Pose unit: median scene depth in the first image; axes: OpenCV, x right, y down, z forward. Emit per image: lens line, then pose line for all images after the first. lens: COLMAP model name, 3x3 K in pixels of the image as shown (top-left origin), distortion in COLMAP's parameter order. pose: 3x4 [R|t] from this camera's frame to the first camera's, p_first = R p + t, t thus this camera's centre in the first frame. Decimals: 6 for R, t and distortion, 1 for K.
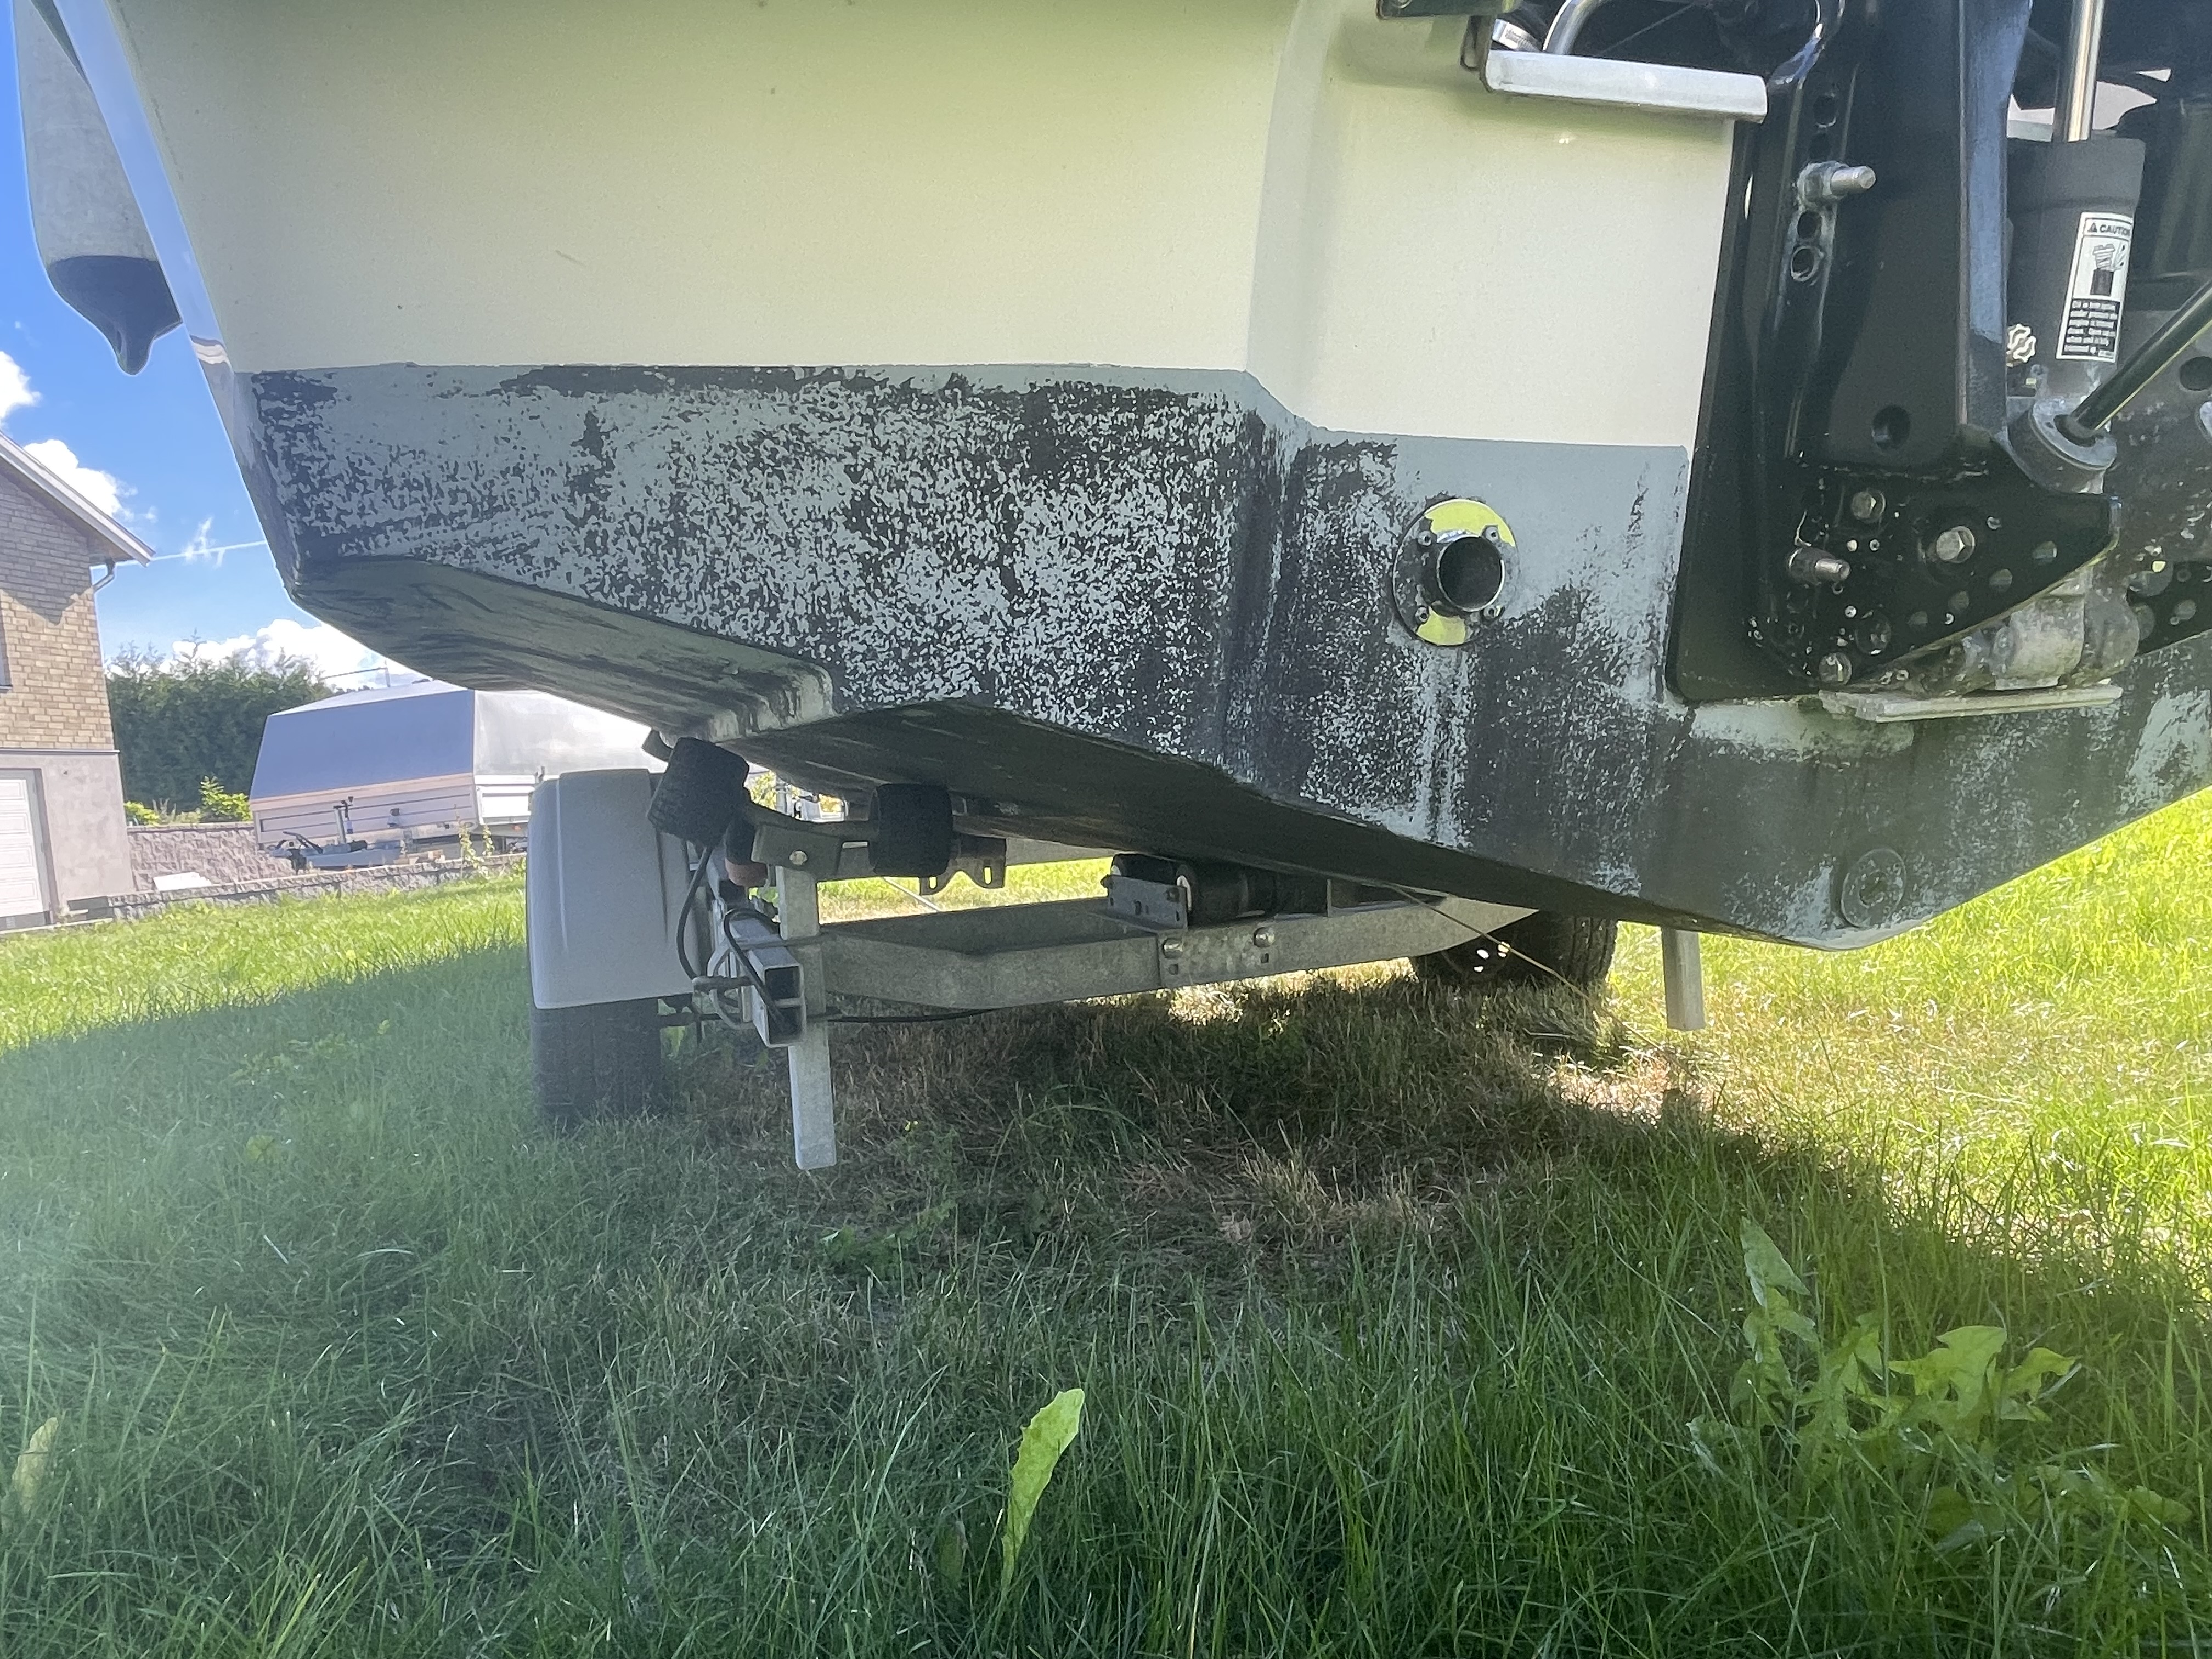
lens RADIAL K [[1434.8, 0, 1106.0], [0, 1434.8, 829.5], [0, 0, 1]] dist [-0.002756, 0.000655]
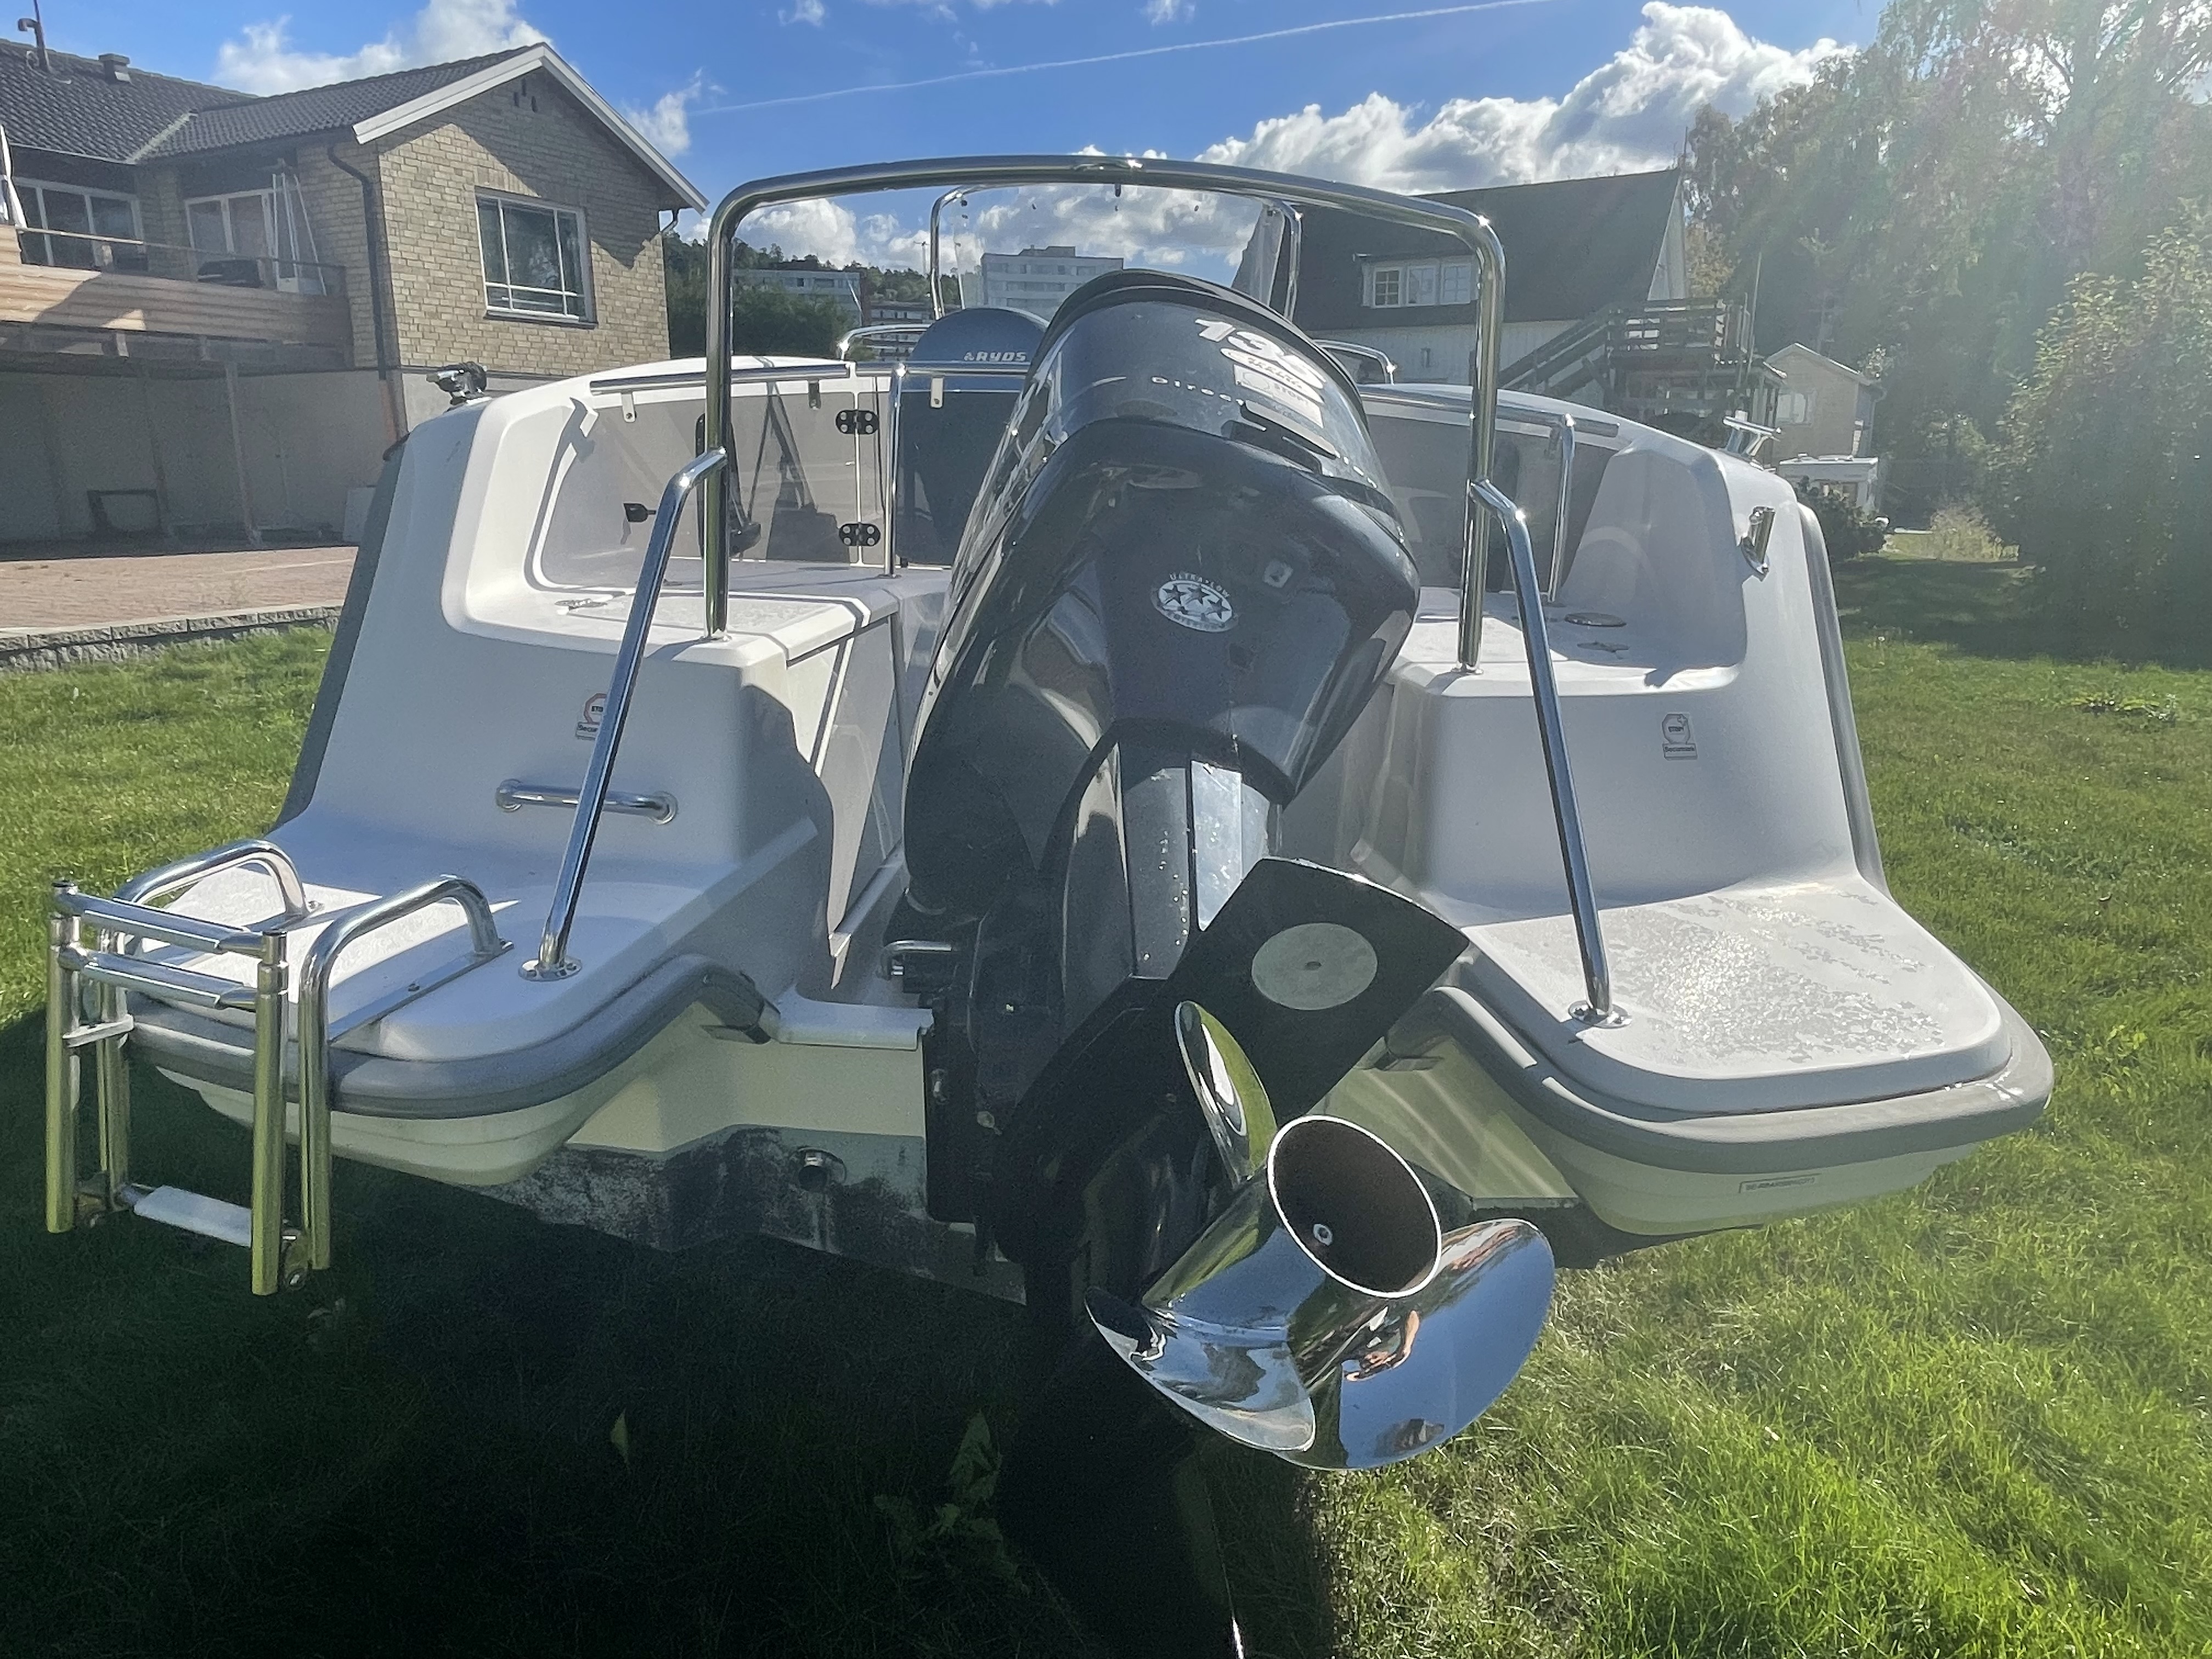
lens RADIAL K [[1439.9, 0, 1134.6], [0, 1439.9, 828.1], [0, 0, 1]] dist [-0.008182, 0.001877]
pose [[0.940500, 0.193029, -0.279642, 1.296141], [-0.115130, 0.955321, 0.272225, -1.429740], [0.319695, -0.223832, 0.920703, -0.910851]]
